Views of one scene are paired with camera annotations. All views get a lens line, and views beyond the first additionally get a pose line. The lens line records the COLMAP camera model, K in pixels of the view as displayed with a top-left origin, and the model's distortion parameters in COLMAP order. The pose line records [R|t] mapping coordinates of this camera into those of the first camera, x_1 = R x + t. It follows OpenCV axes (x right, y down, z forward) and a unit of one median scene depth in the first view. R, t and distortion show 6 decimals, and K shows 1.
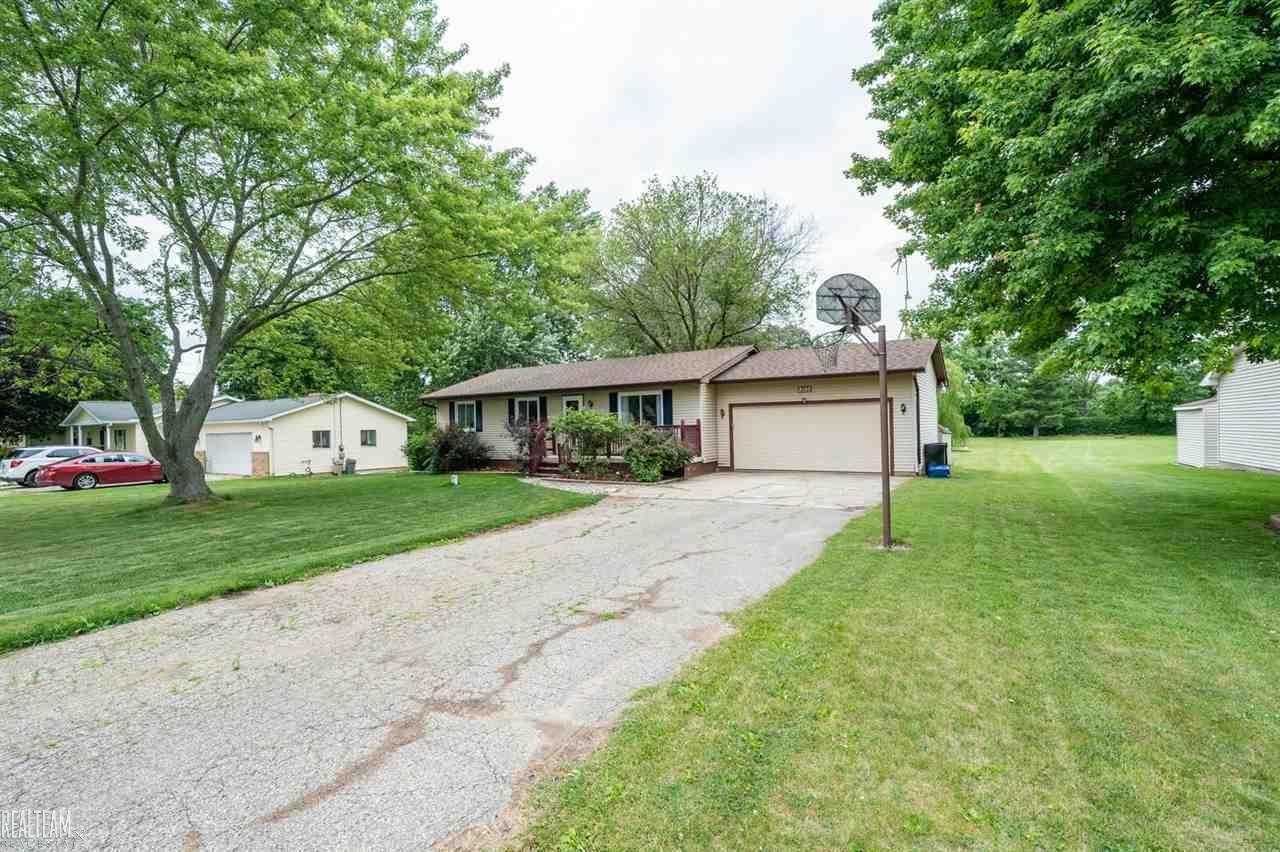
lens RADIAL K [[553.3, 0, 641.0], [0, 553.3, 428.8], [0, 0, 1]] dist [0.000226, 0.000009]
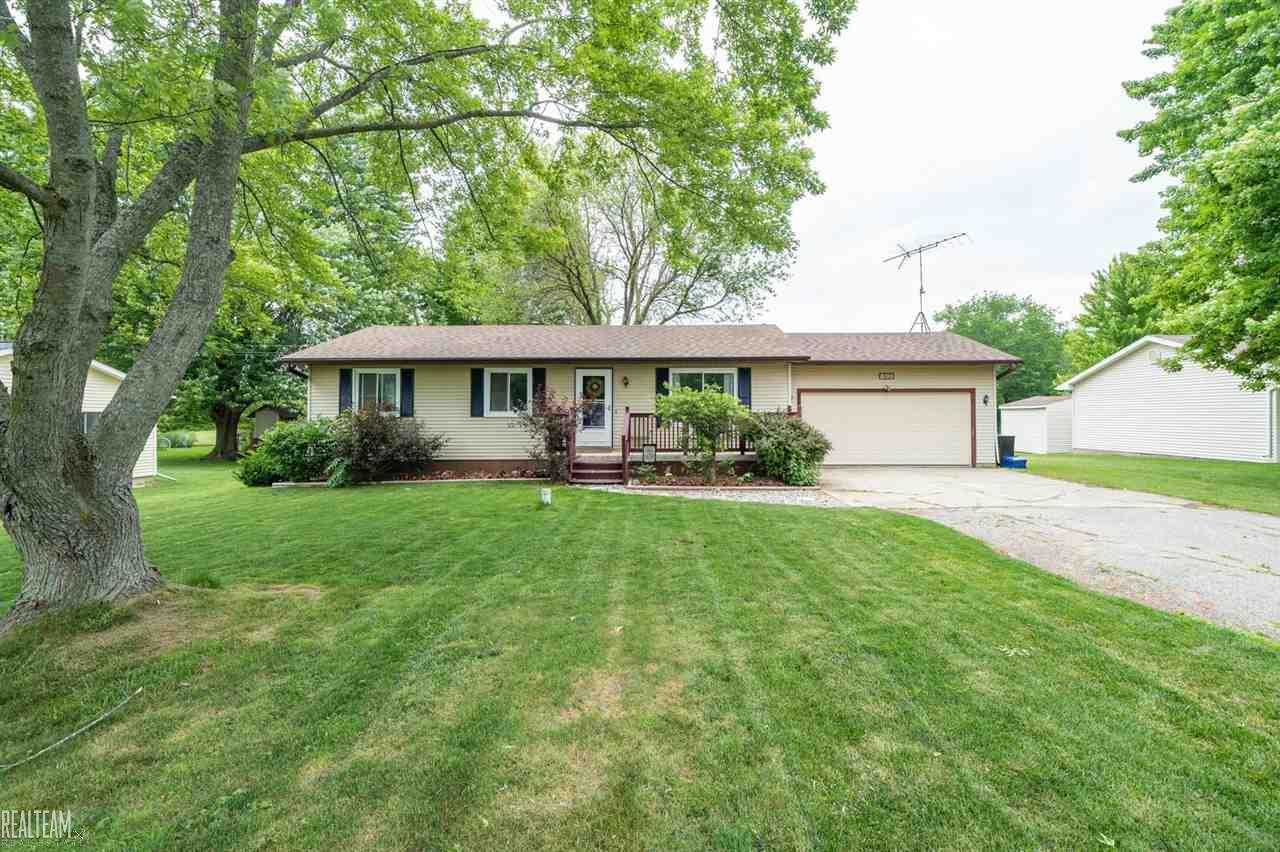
lens RADIAL K [[626.2, 0, 639.2], [0, 626.2, 422.7], [0, 0, 1]] dist [0.000456, 0.000013]
pose [[0.856859, 0.010187, 0.515450, -0.493890], [-0.011823, 0.999930, -0.000107, 0.009145], [-0.515415, -0.006003, 0.856920, 0.277404]]
